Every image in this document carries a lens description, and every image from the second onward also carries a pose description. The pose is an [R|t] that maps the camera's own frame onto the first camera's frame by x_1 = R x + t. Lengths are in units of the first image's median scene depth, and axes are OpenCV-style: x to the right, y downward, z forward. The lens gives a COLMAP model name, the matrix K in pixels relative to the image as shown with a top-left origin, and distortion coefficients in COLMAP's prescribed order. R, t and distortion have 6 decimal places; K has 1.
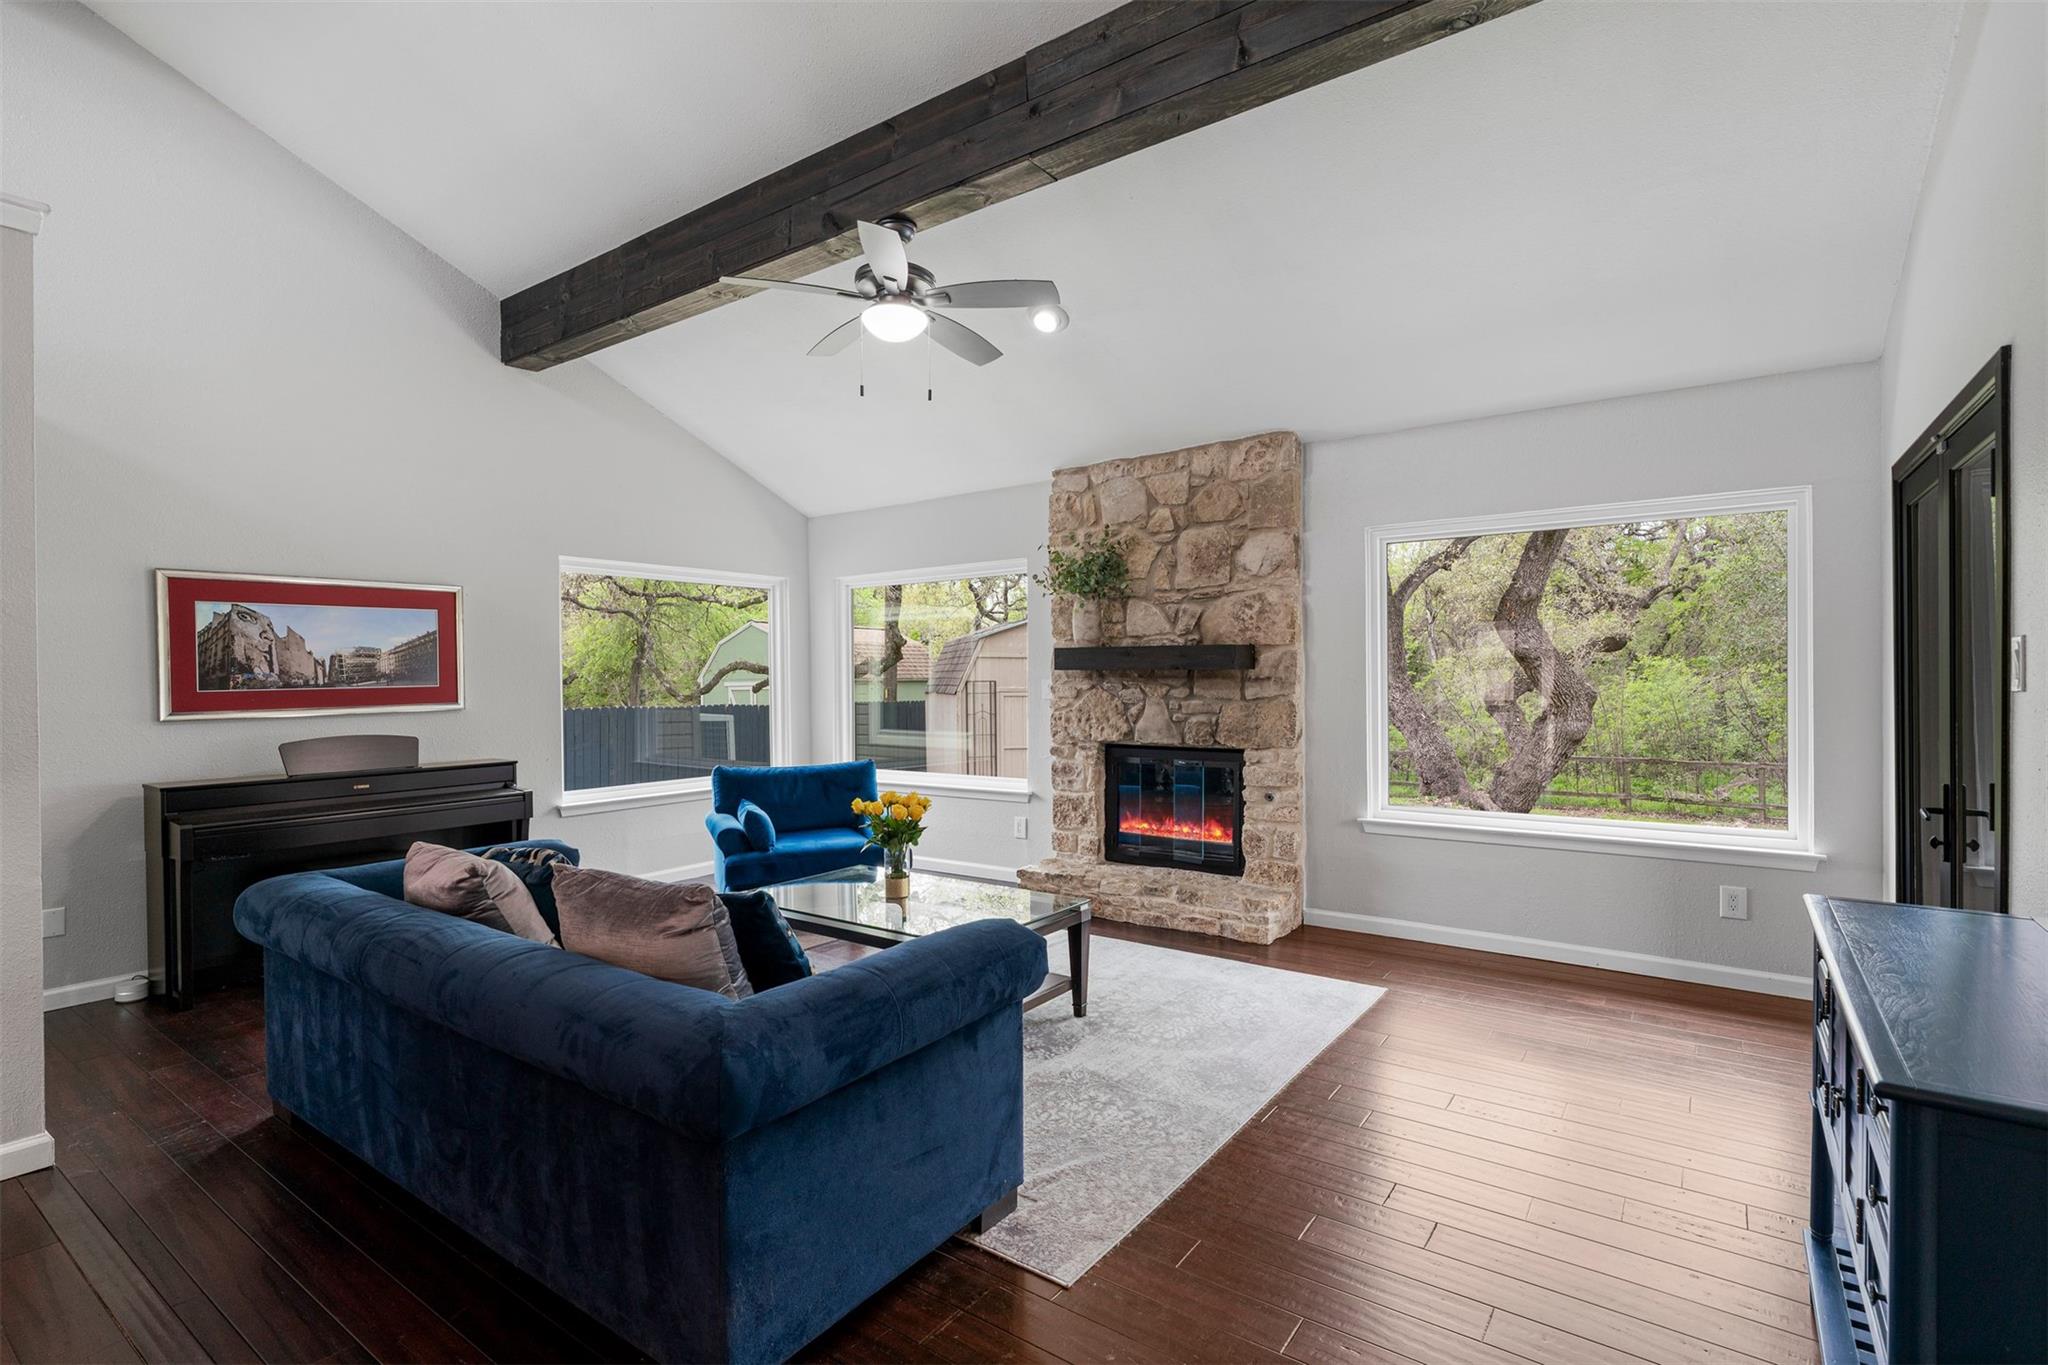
lens RADIAL K [[968.7, 0, 1022.5], [0, 968.7, 685.9], [0, 0, 1]] dist [-0.008861, 0.001178]
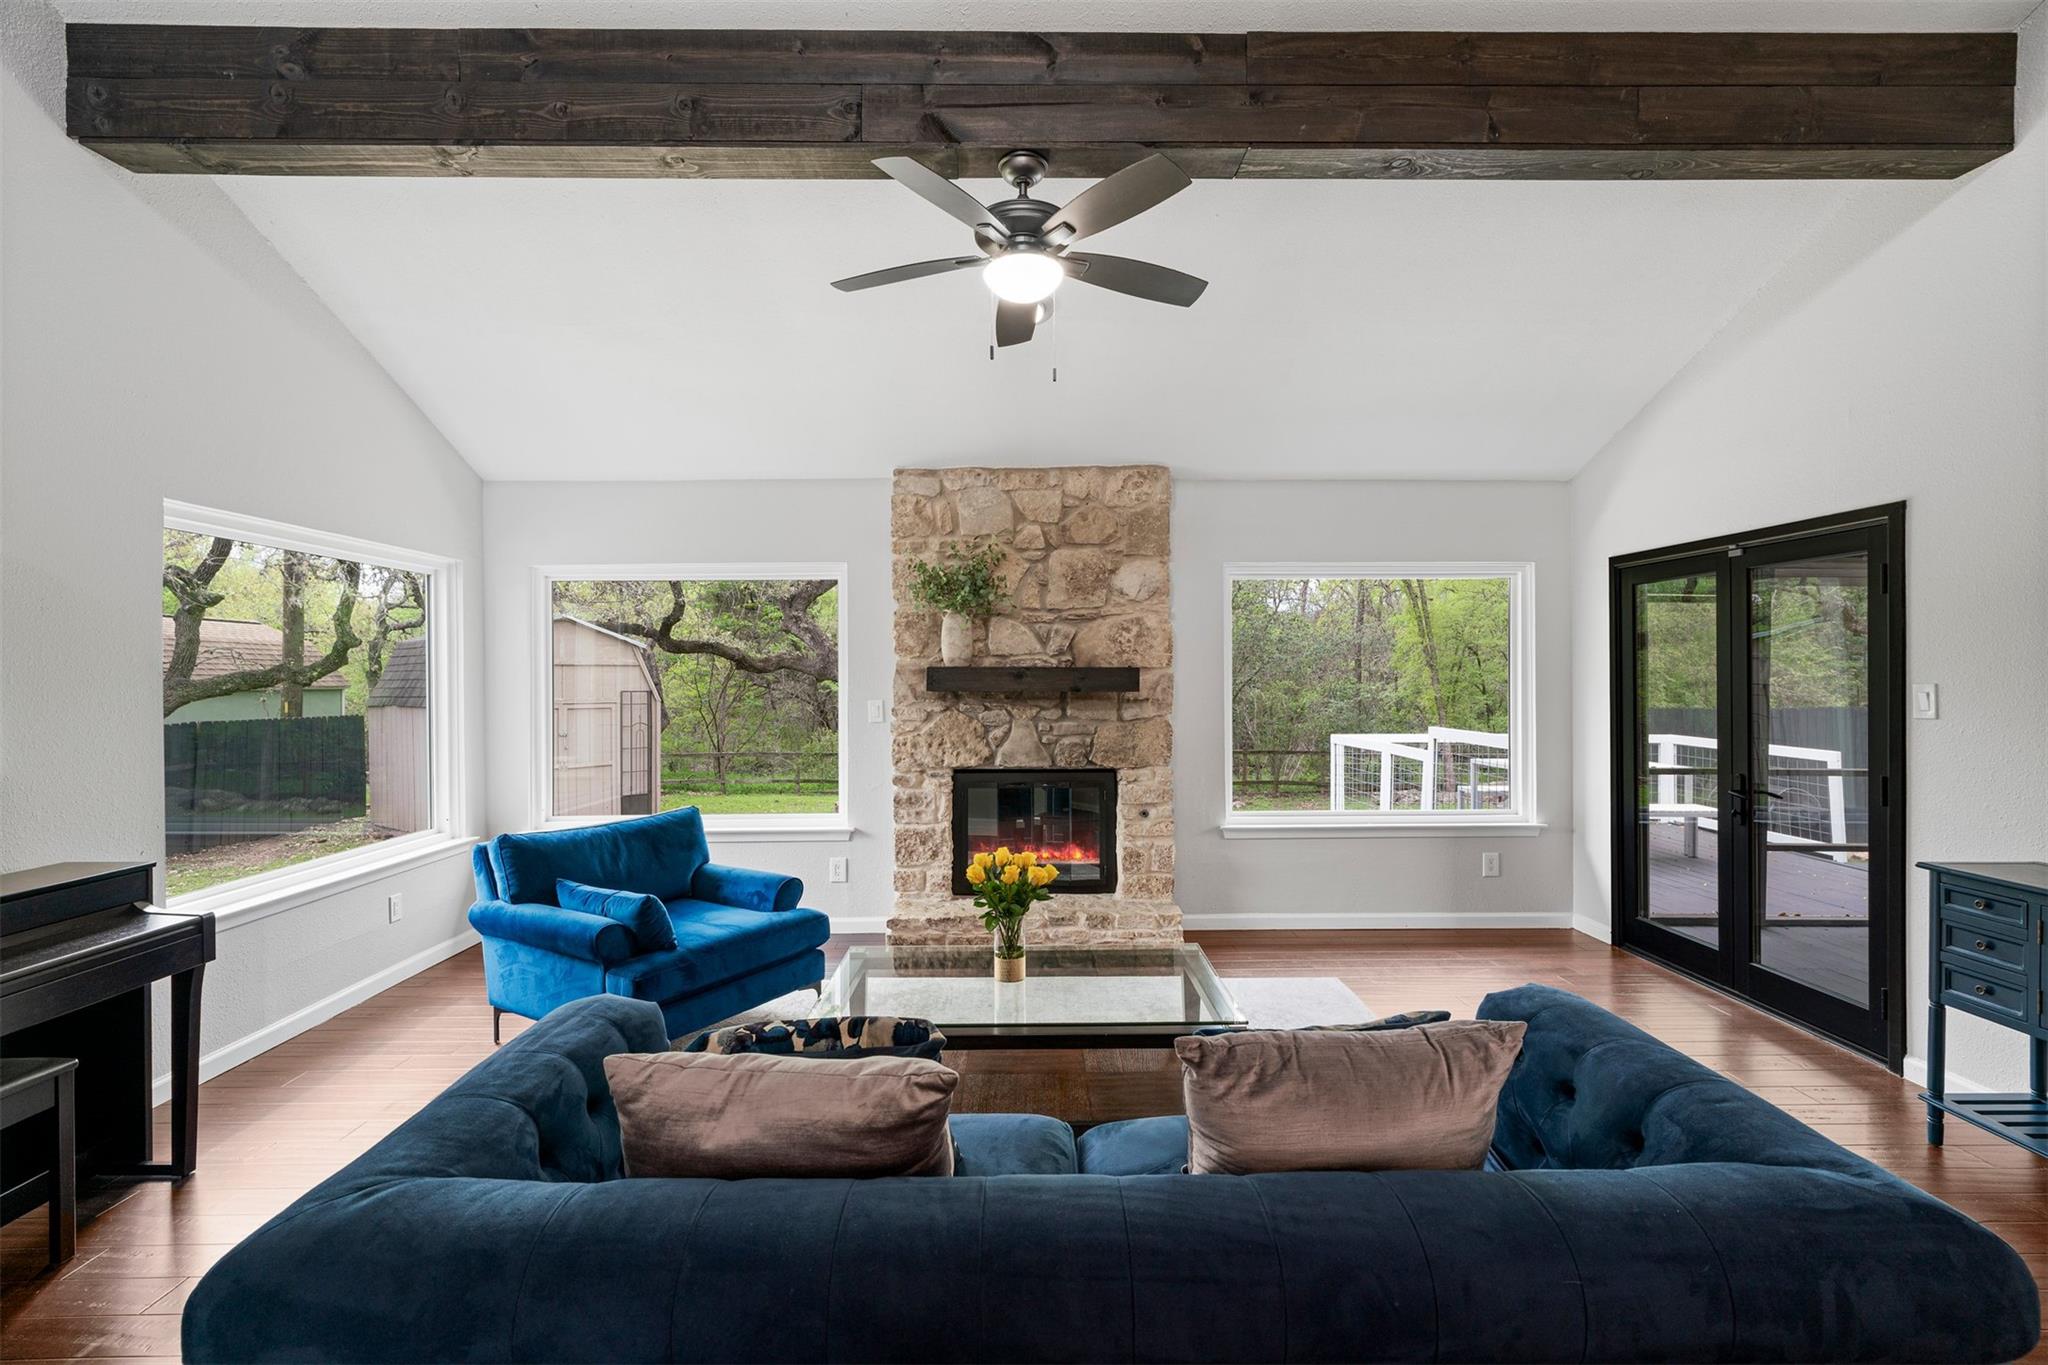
lens RADIAL K [[926.3, 0, 1027.0], [0, 926.3, 677.8], [0, 0, 1]] dist [-0.012853, 0.005279]
pose [[0.799976, 0.003037, 0.600024, -0.421927], [0.004091, 0.999936, -0.010517, -0.020110], [-0.600018, 0.010868, 0.799913, 0.263082]]
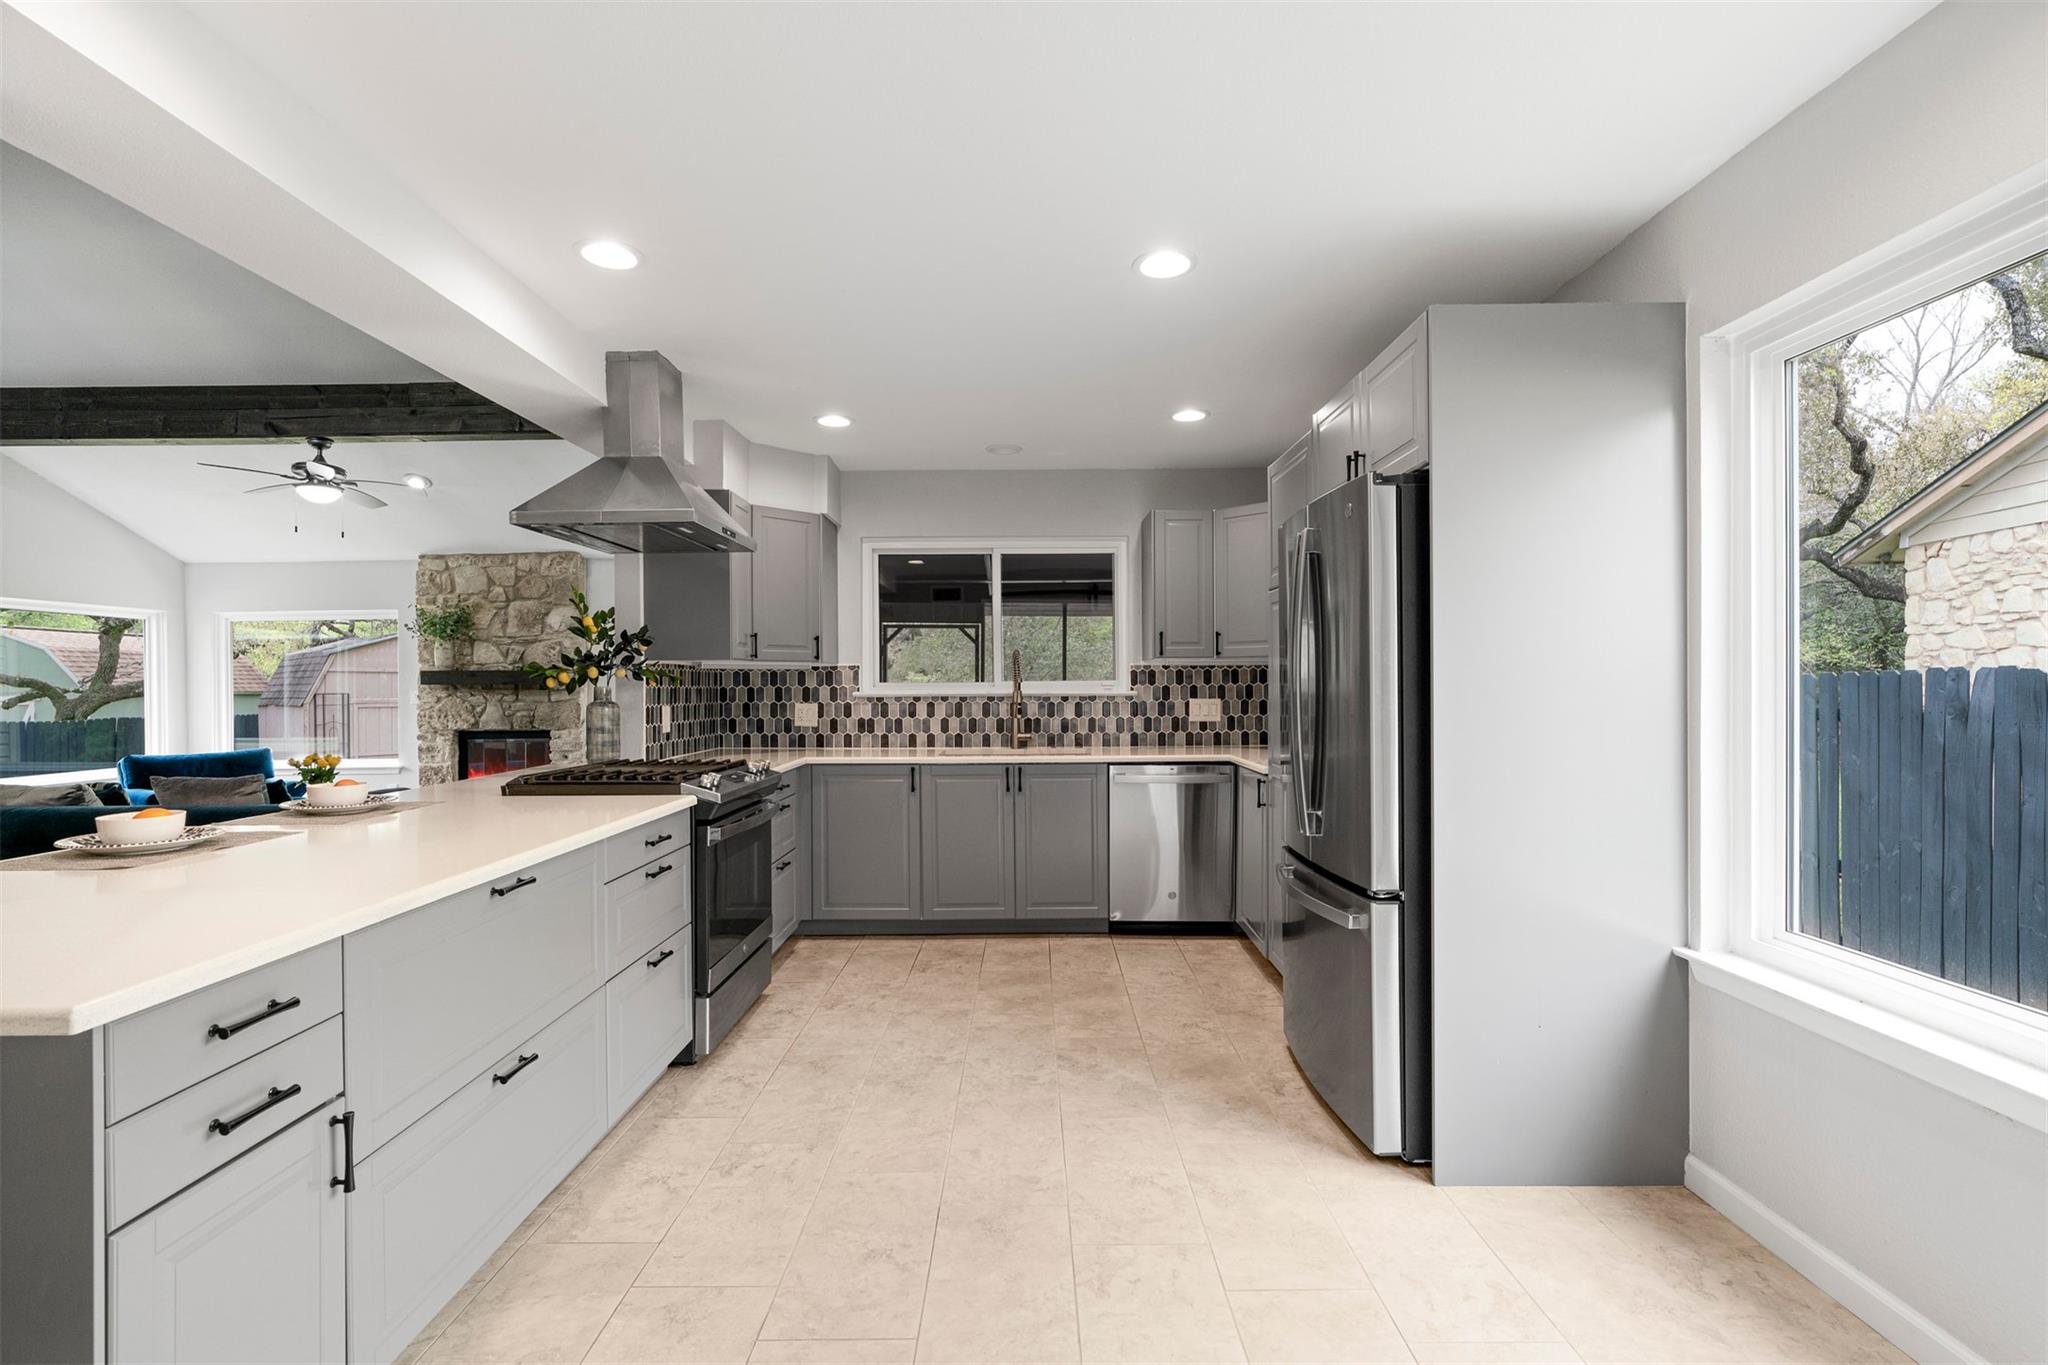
lens RADIAL K [[926.3, 0, 1028.4], [0, 926.3, 682.3], [0, 0, 1]] dist [-0.012853, 0.005279]
pose [[0.810386, 0.000614, 0.585895, -0.046045], [0.009026, 0.999868, -0.013532, 0.009365], [-0.585826, 0.016255, 0.810274, -0.821040]]
